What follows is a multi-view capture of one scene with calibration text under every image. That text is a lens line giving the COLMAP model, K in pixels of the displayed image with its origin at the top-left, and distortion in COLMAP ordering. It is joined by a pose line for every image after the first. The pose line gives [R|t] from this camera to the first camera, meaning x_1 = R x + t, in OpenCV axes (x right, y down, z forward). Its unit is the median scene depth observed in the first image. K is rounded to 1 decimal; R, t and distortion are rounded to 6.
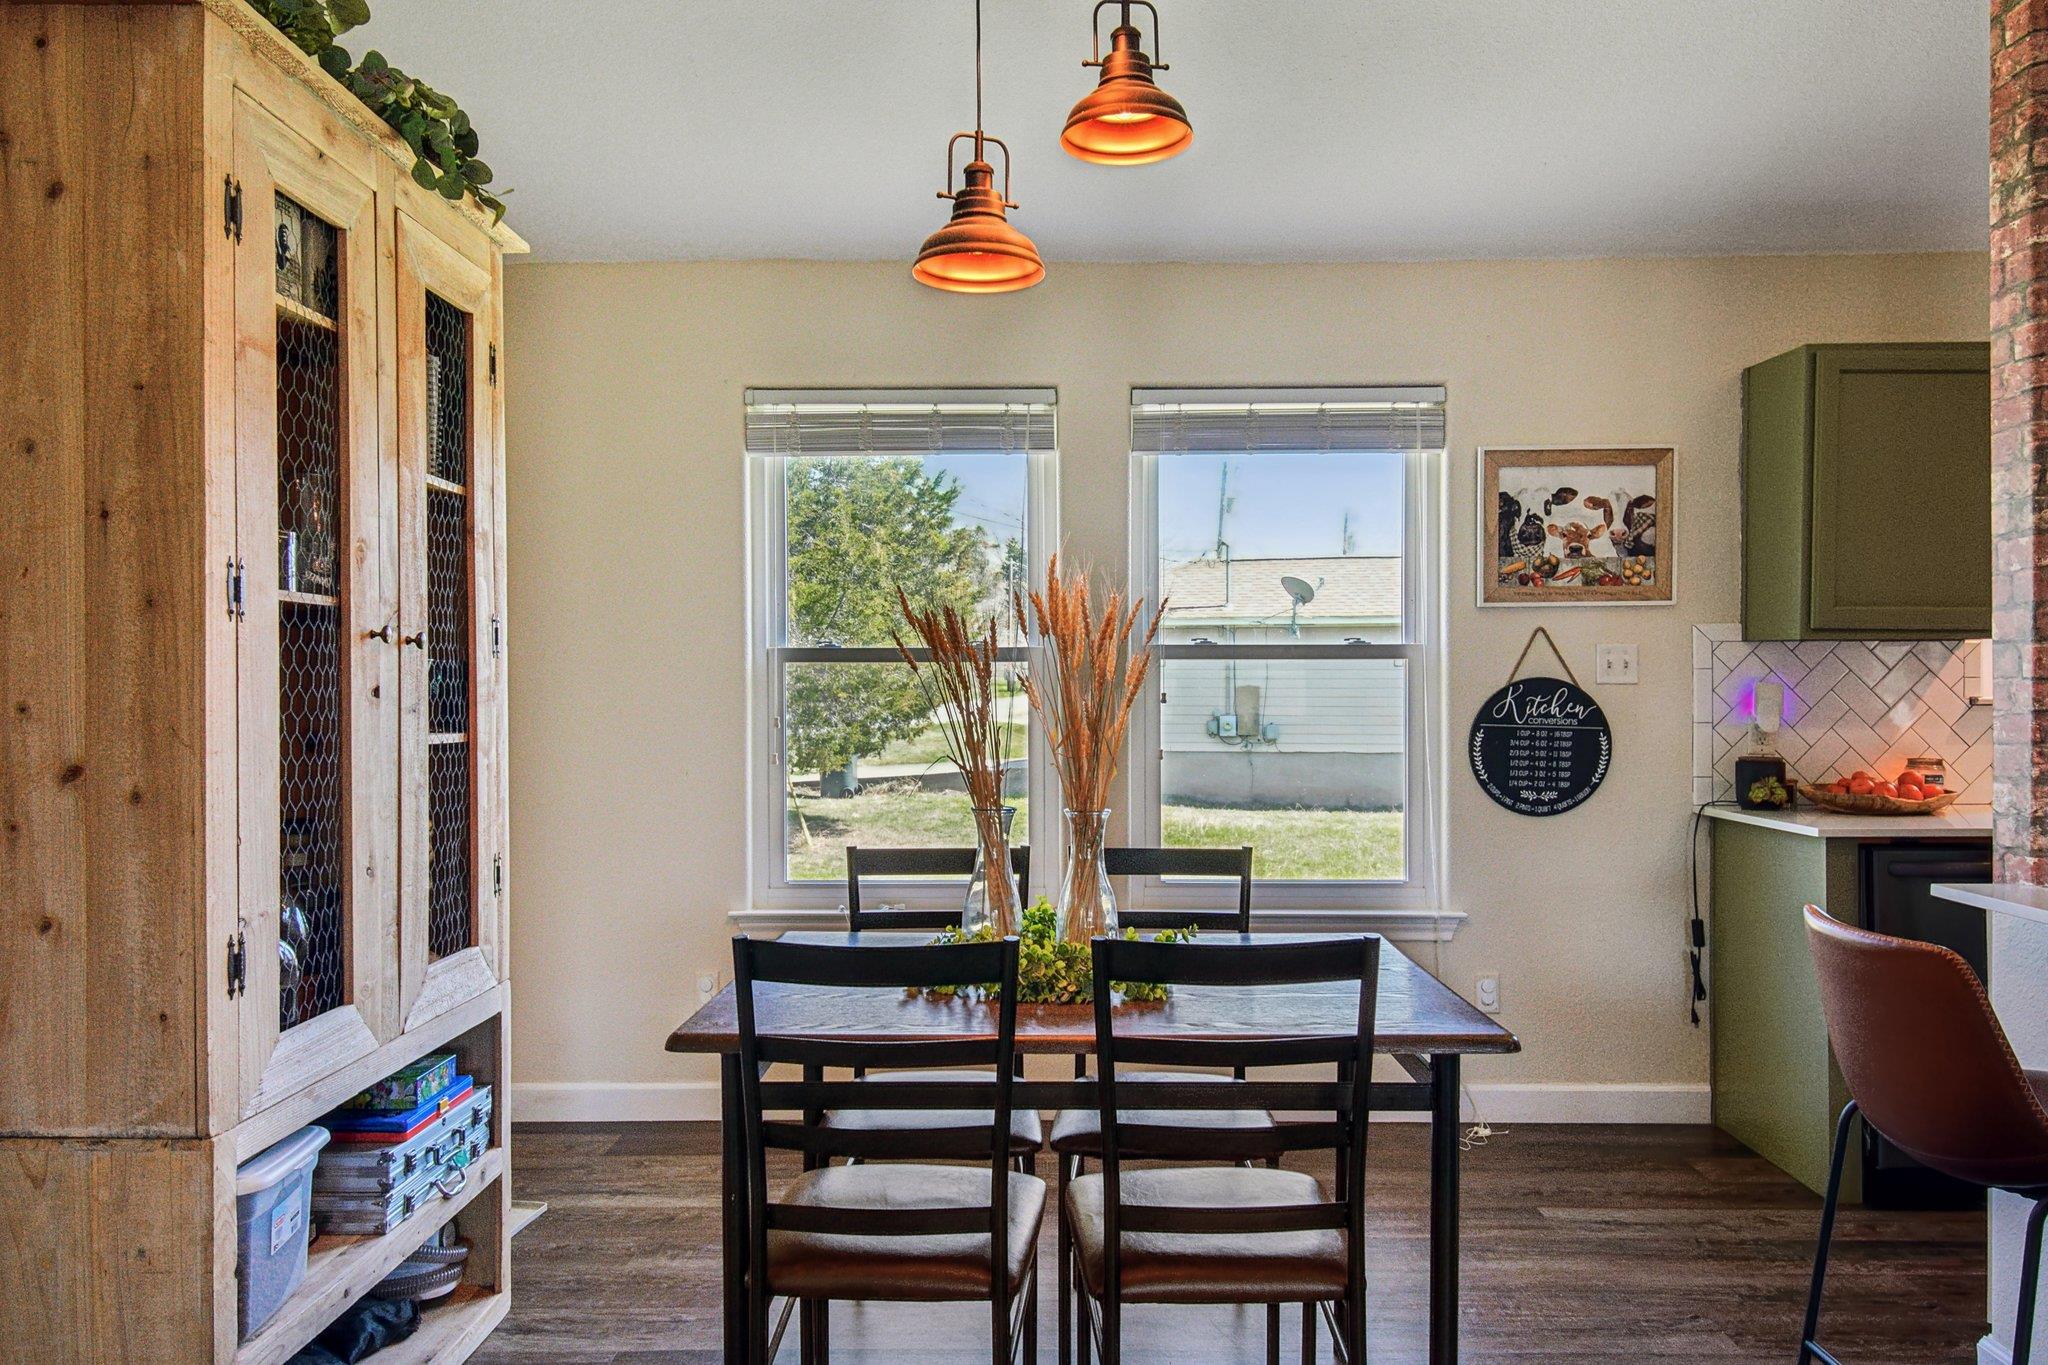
lens RADIAL K [[1389.2, 0, 1038.0], [0, 1389.2, 692.8], [0, 0, 1]] dist [0.013999, -0.019575]
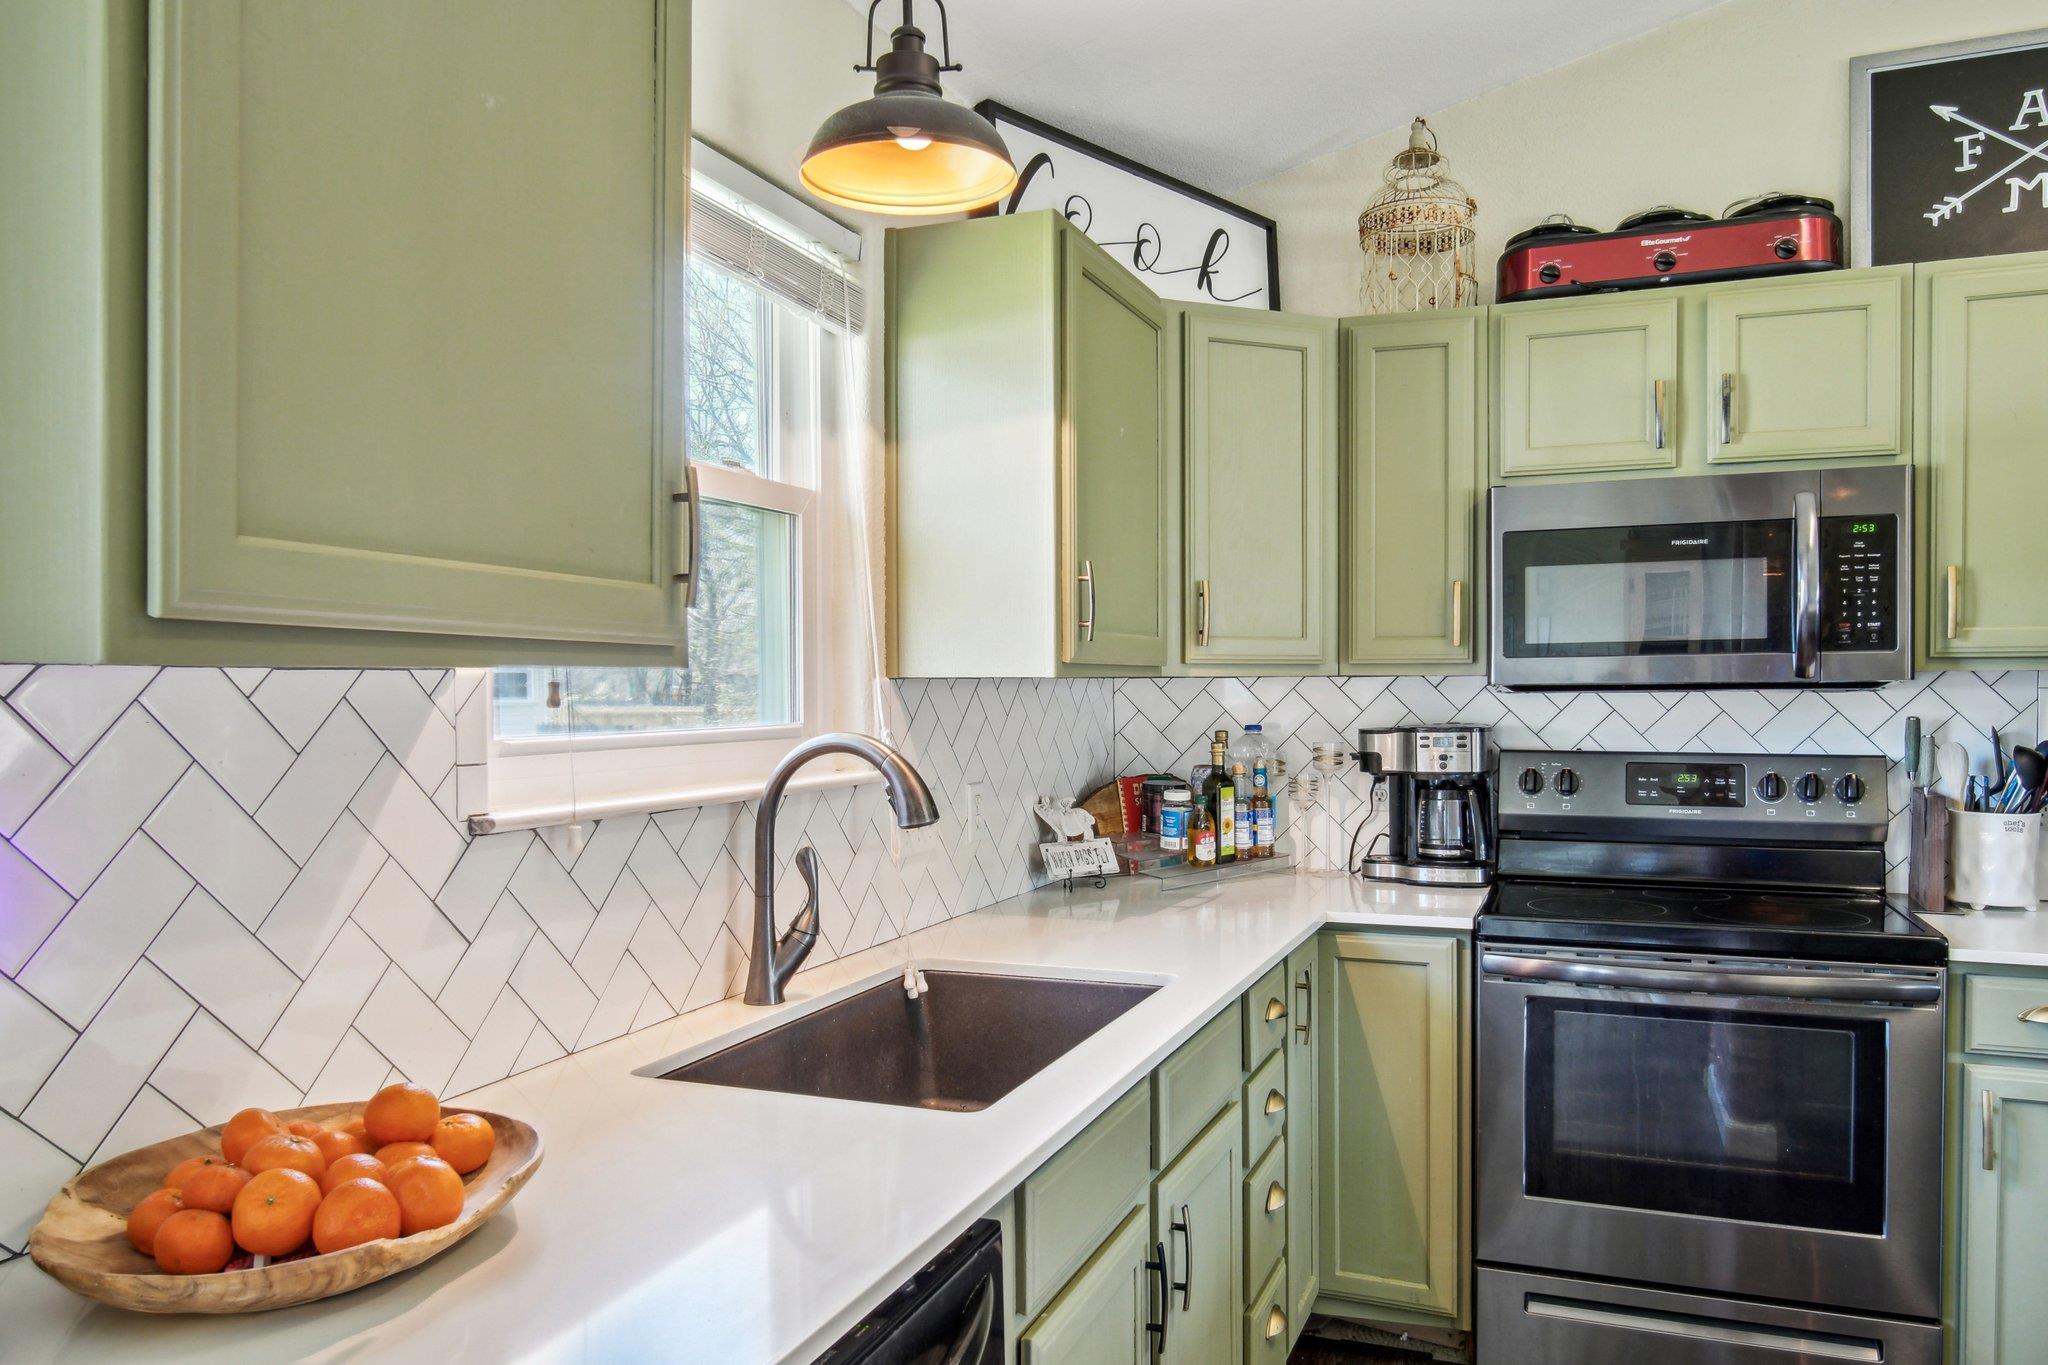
lens RADIAL K [[1454.0, 0, 1010.6], [0, 1454.0, 710.4], [0, 0, 1]] dist [-0.005622, -0.005366]
pose [[0.367665, -0.015476, 0.929830, 0.523358], [0.008432, 0.999876, 0.013308, -0.044855], [-0.929920, 0.002948, 0.367749, 1.059826]]
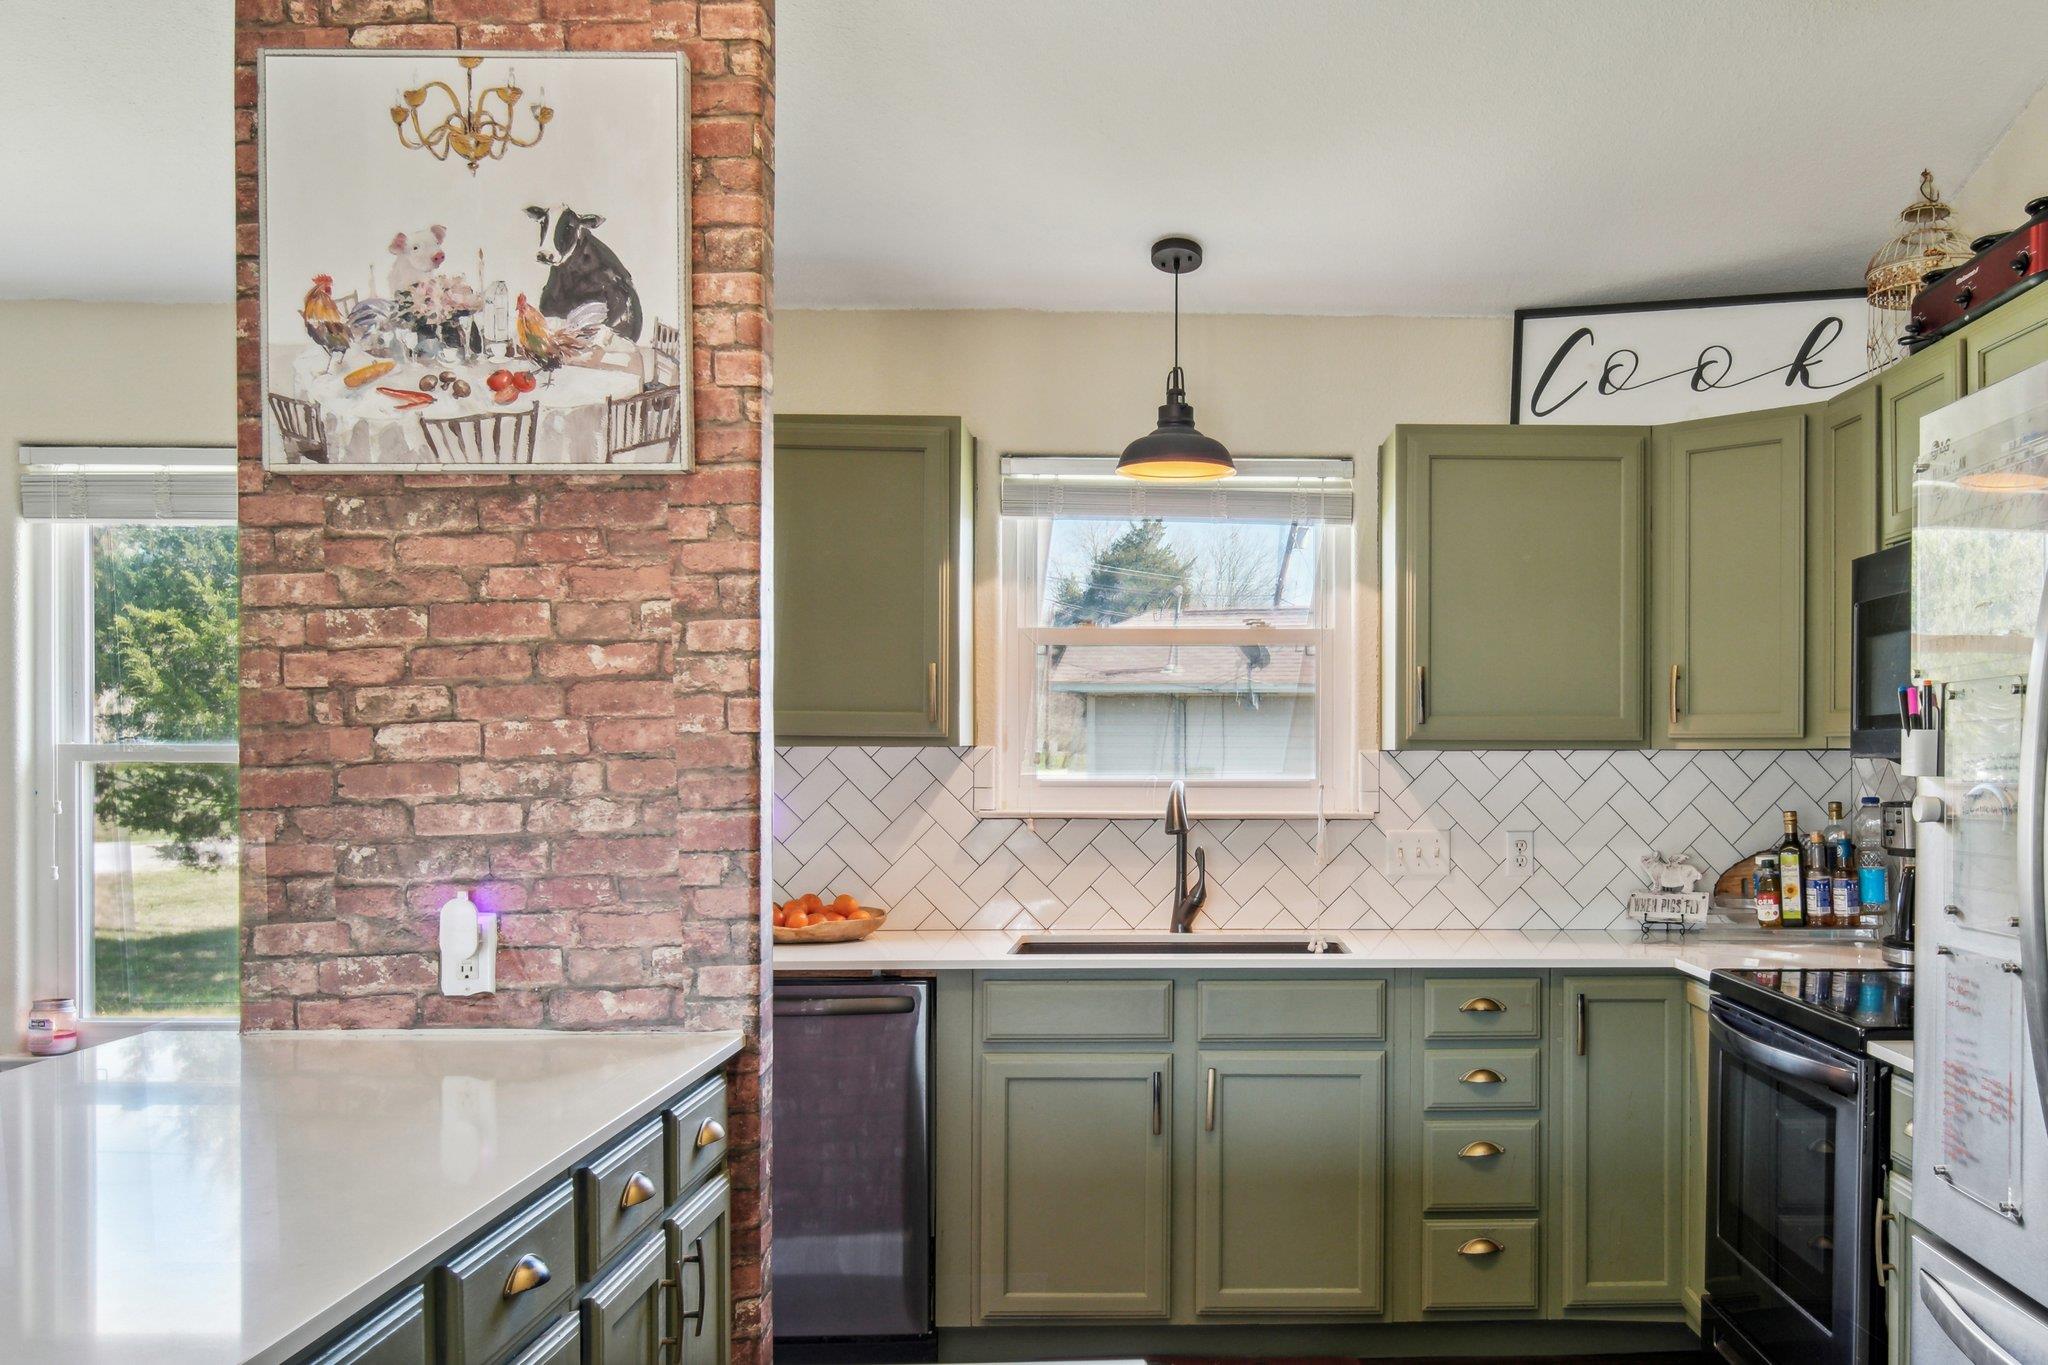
lens RADIAL K [[1712.1, 0, 1277.7], [0, 1712.1, 785.1], [0, 0, 1]] dist [-0.030076, 0.014181]
pose [[0.997995, 0.005142, 0.063078, 1.171733], [-0.005781, 0.999934, 0.009942, -0.036521], [-0.063023, -0.010287, 0.997959, -0.140124]]
